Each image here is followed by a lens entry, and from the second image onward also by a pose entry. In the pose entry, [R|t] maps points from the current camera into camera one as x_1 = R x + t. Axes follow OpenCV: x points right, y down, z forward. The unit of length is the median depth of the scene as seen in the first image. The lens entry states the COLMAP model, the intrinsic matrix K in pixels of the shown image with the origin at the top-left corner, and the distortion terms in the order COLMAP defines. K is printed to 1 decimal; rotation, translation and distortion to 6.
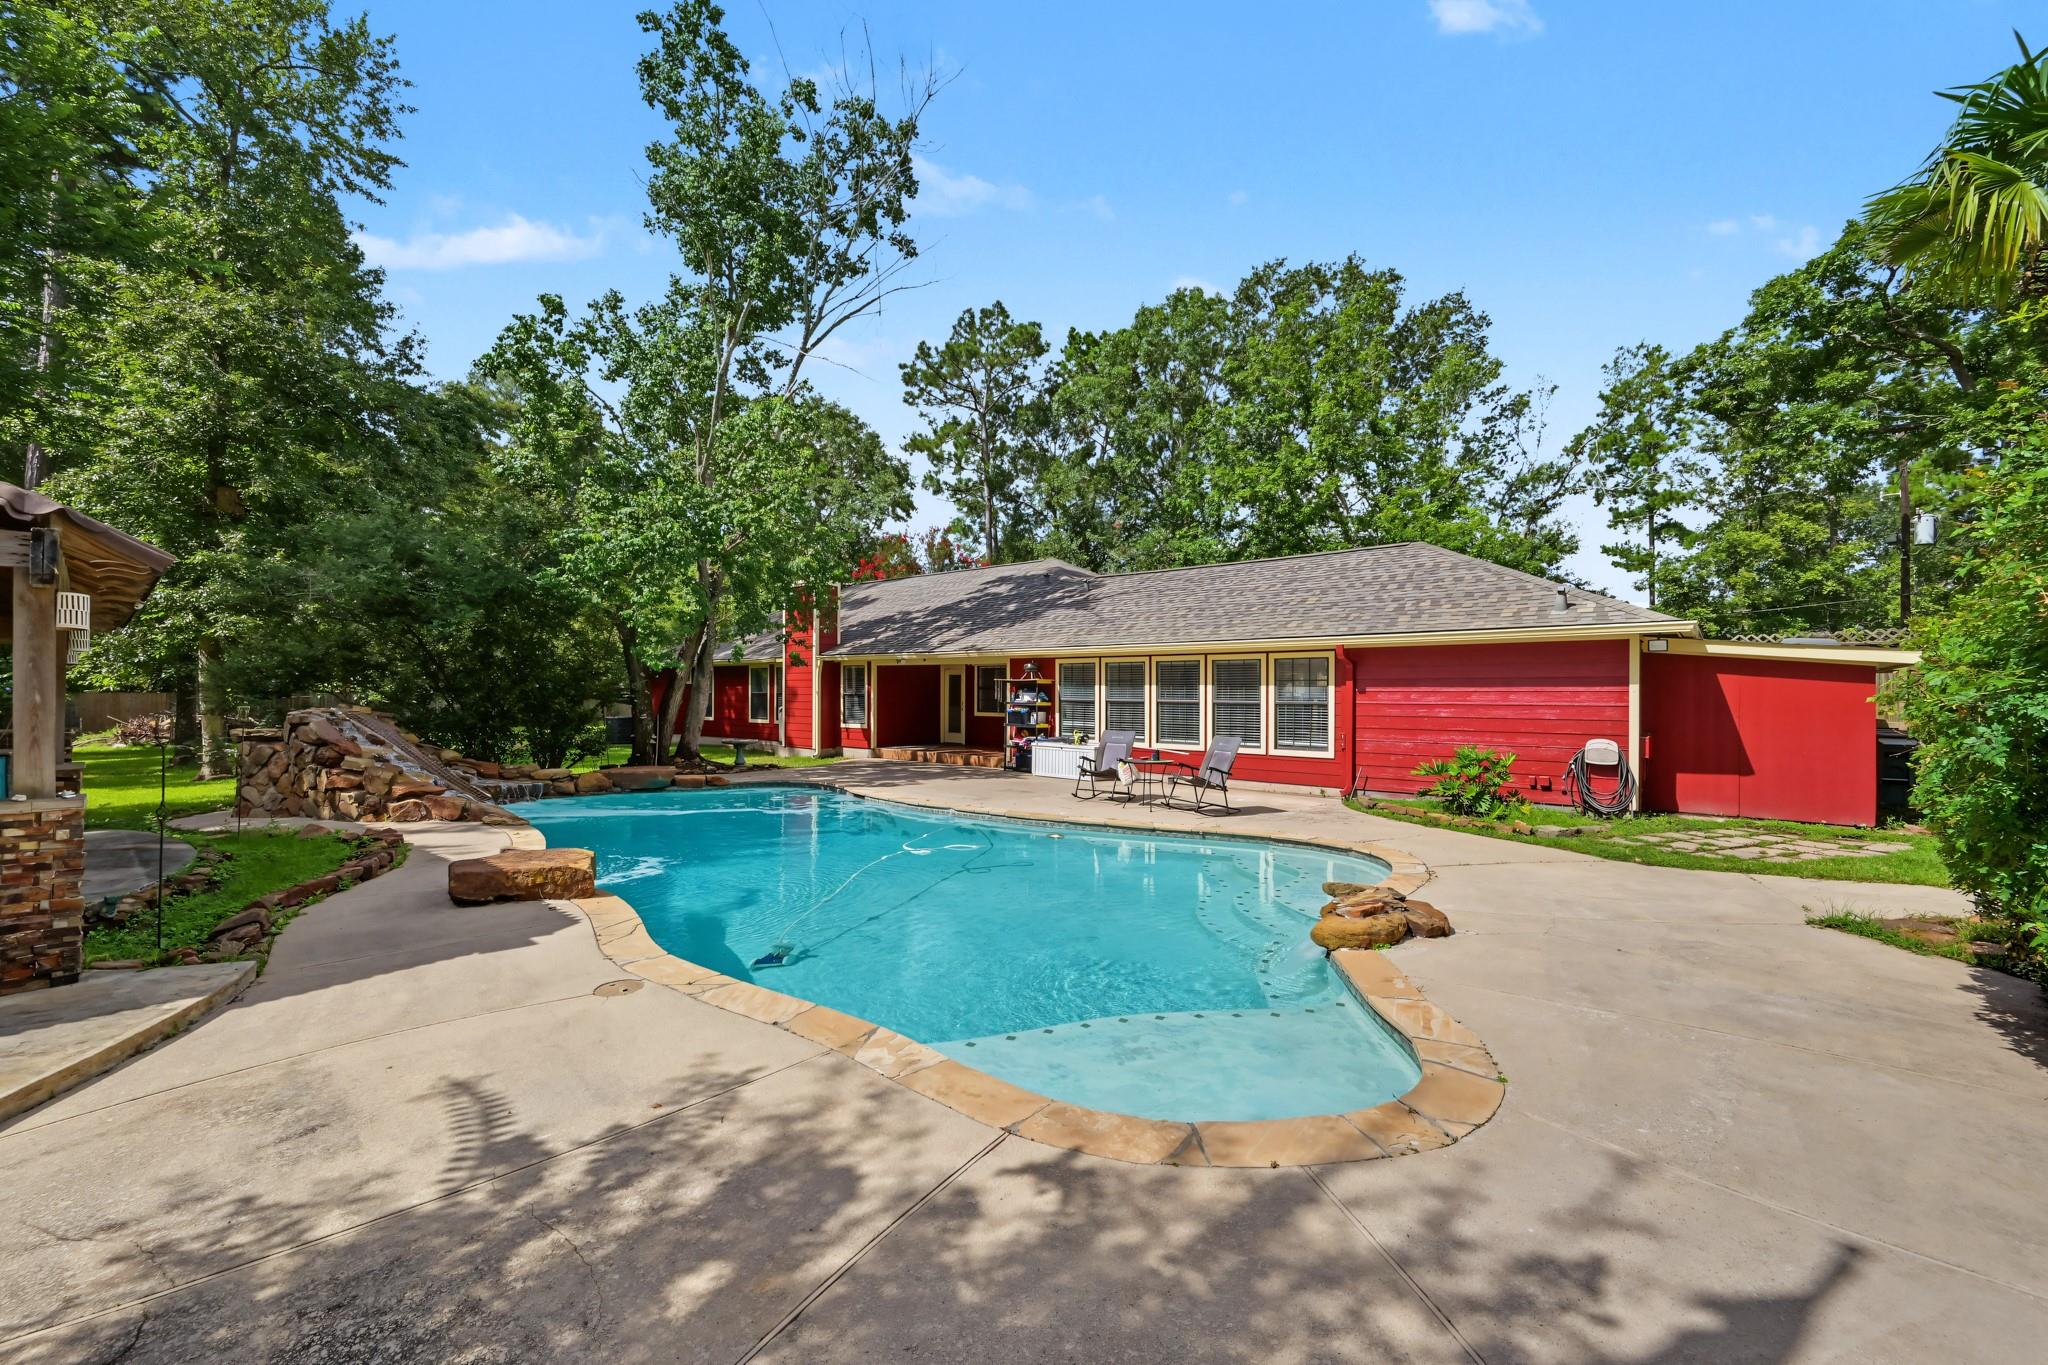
lens RADIAL K [[825.4, 0, 1024.0], [0, 825.4, 682.5], [0, 0, 1]] dist [-0.010086, 0.008418]
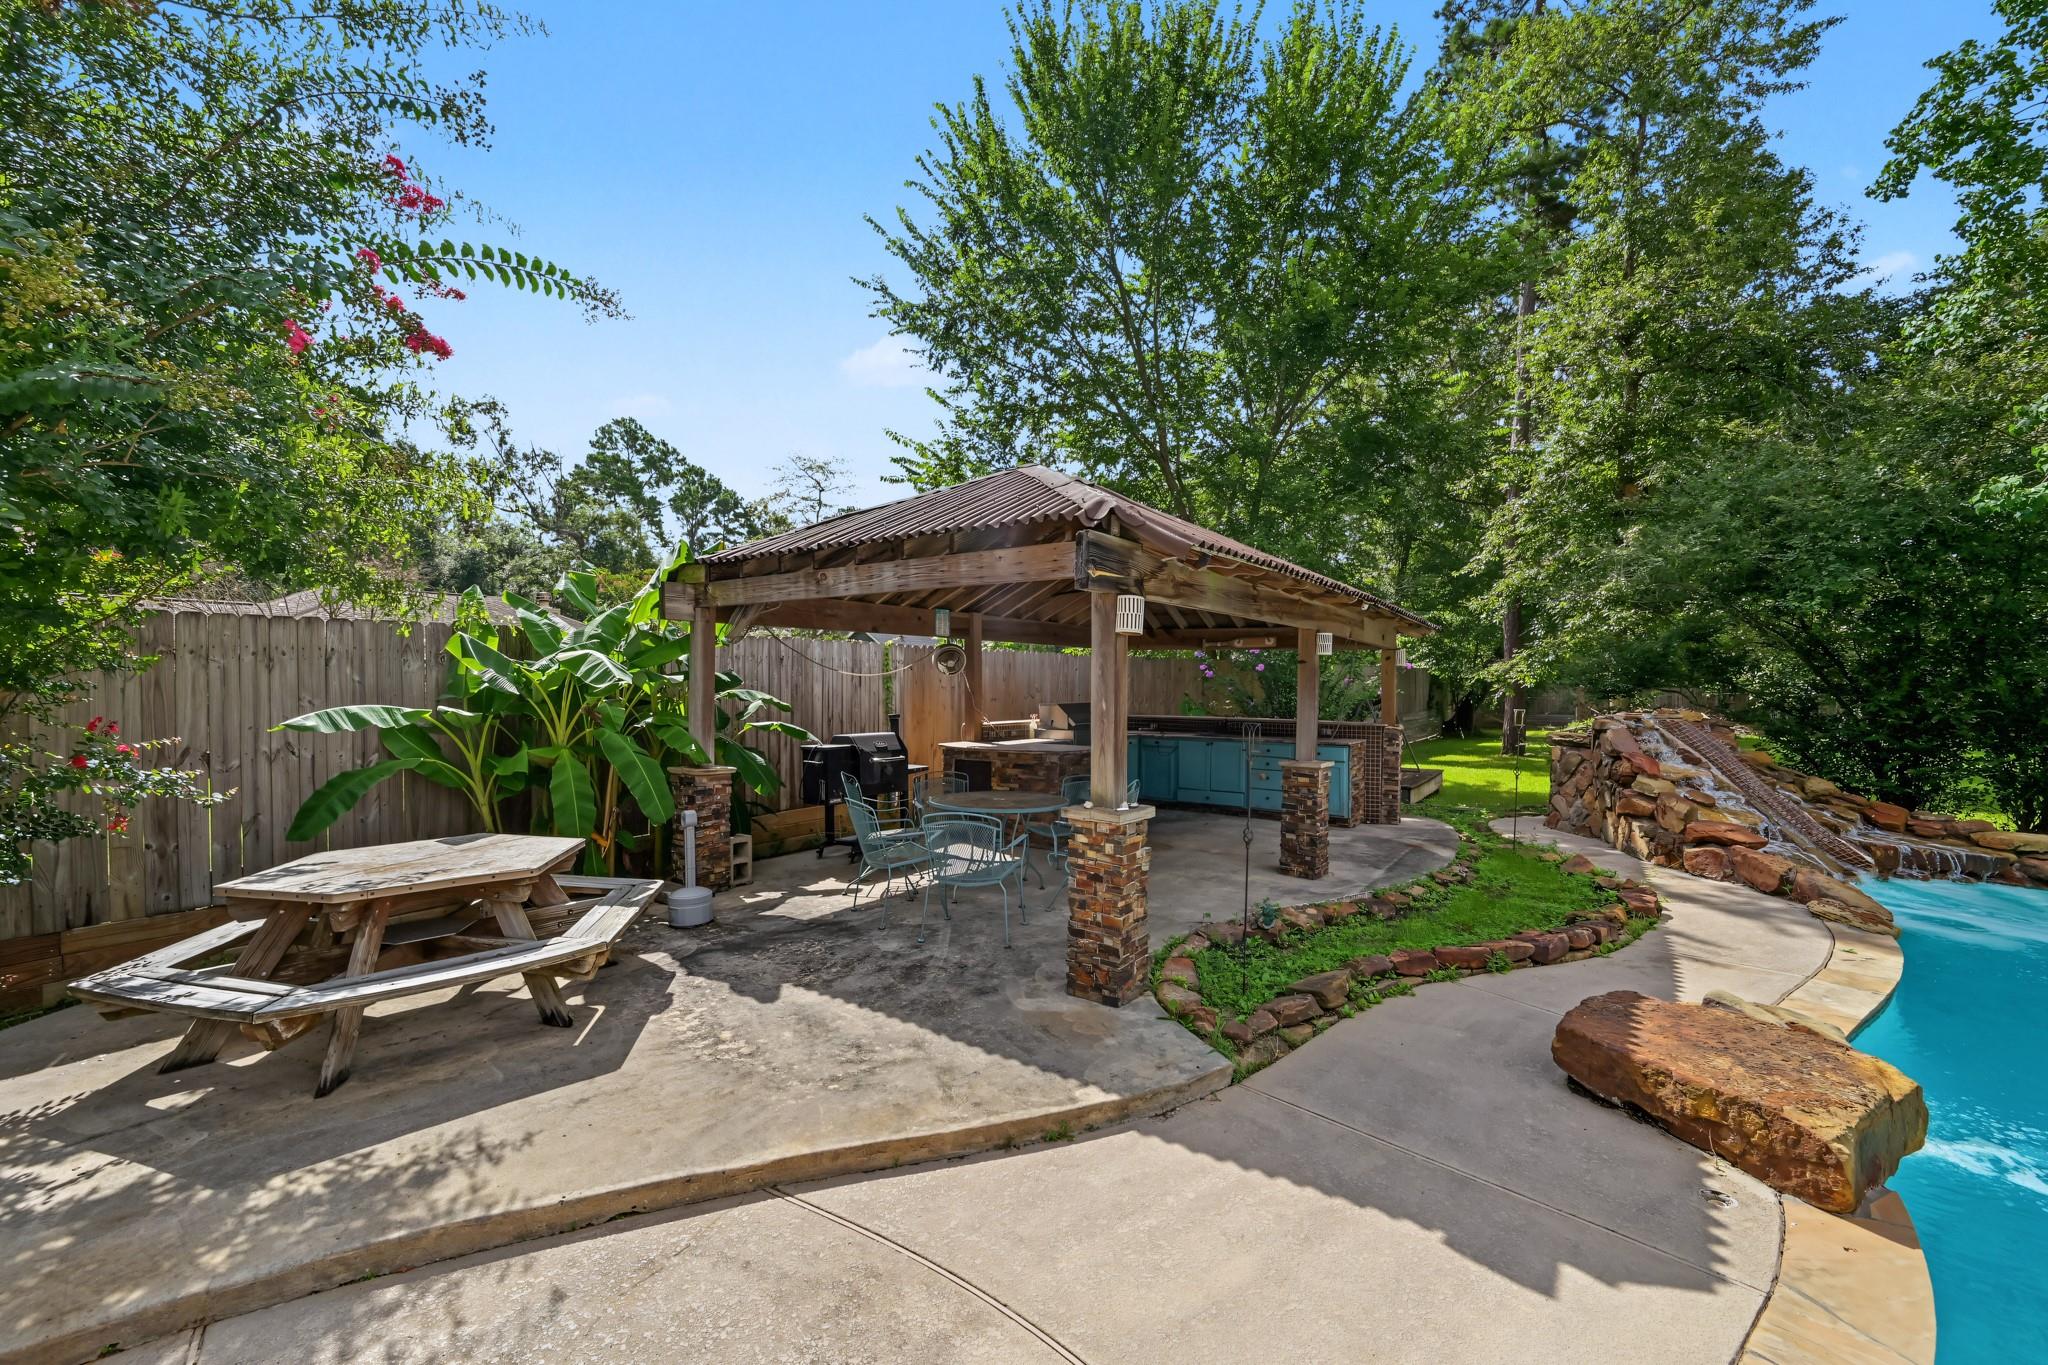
lens RADIAL K [[825.4, 0, 1024.0], [0, 825.4, 682.5], [0, 0, 1]] dist [-0.010086, 0.008418]
pose [[0.094781, 0.000344, -0.995498, -0.091826], [0.006040, 0.999981, 0.000920, -0.003876], [0.995480, -0.006100, 0.094777, 0.333022]]
